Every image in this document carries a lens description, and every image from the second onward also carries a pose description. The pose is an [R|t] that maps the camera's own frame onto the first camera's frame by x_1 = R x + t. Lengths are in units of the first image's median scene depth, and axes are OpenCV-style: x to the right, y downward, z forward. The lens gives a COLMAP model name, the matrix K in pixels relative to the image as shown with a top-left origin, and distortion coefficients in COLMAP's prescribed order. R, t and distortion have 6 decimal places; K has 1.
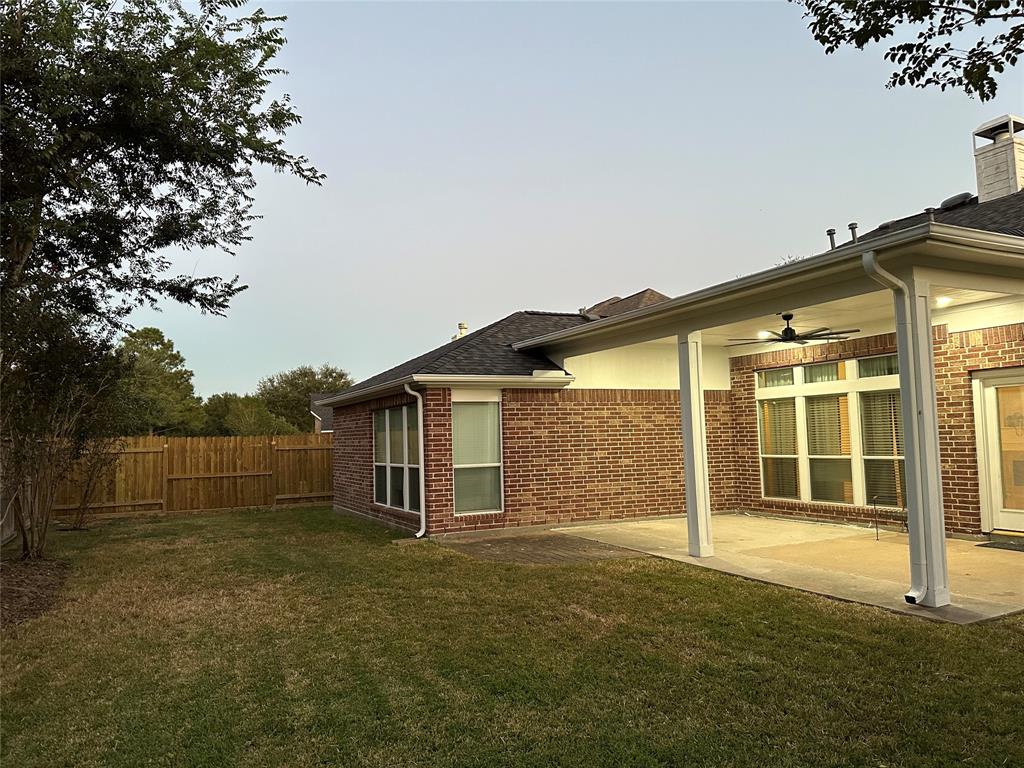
lens RADIAL K [[720.8, 0, 512.0], [0, 720.8, 384.0], [0, 0, 1]] dist [0.163981, -0.272433]
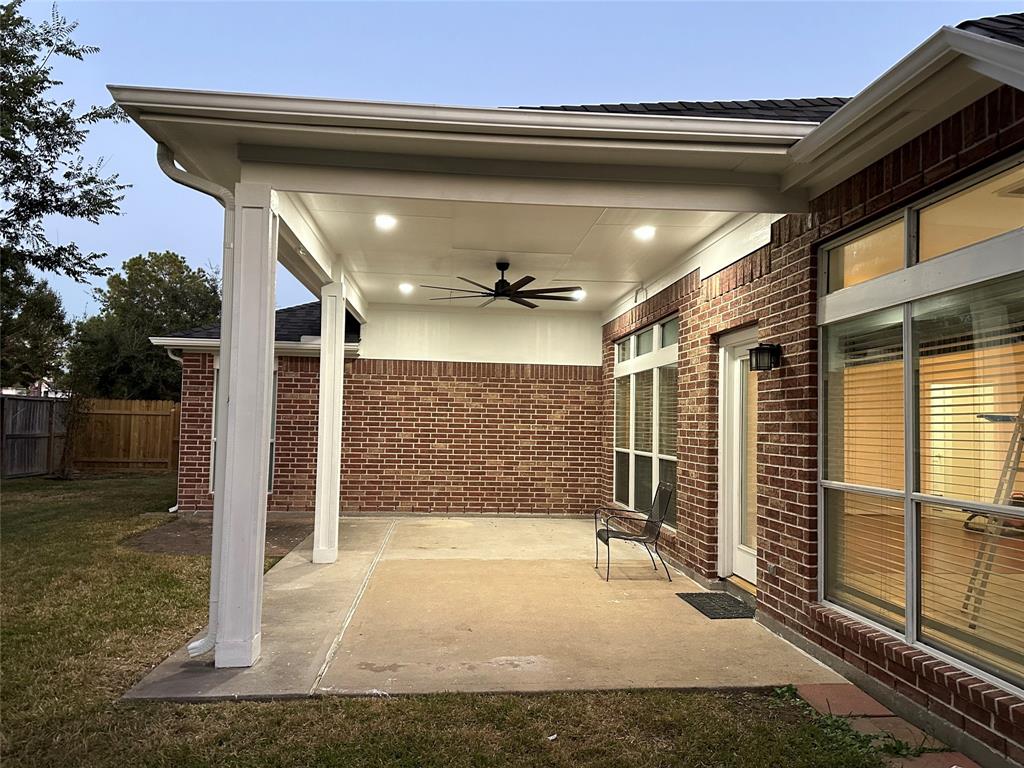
lens RADIAL K [[720.8, 0, 512.0], [0, 720.8, 384.0], [0, 0, 1]] dist [0.163981, -0.272433]
pose [[0.930116, 0.028214, -0.366182, 0.549719], [-0.020343, 0.999472, 0.025339, 0.010933], [0.366703, -0.016119, 0.930198, 0.244919]]
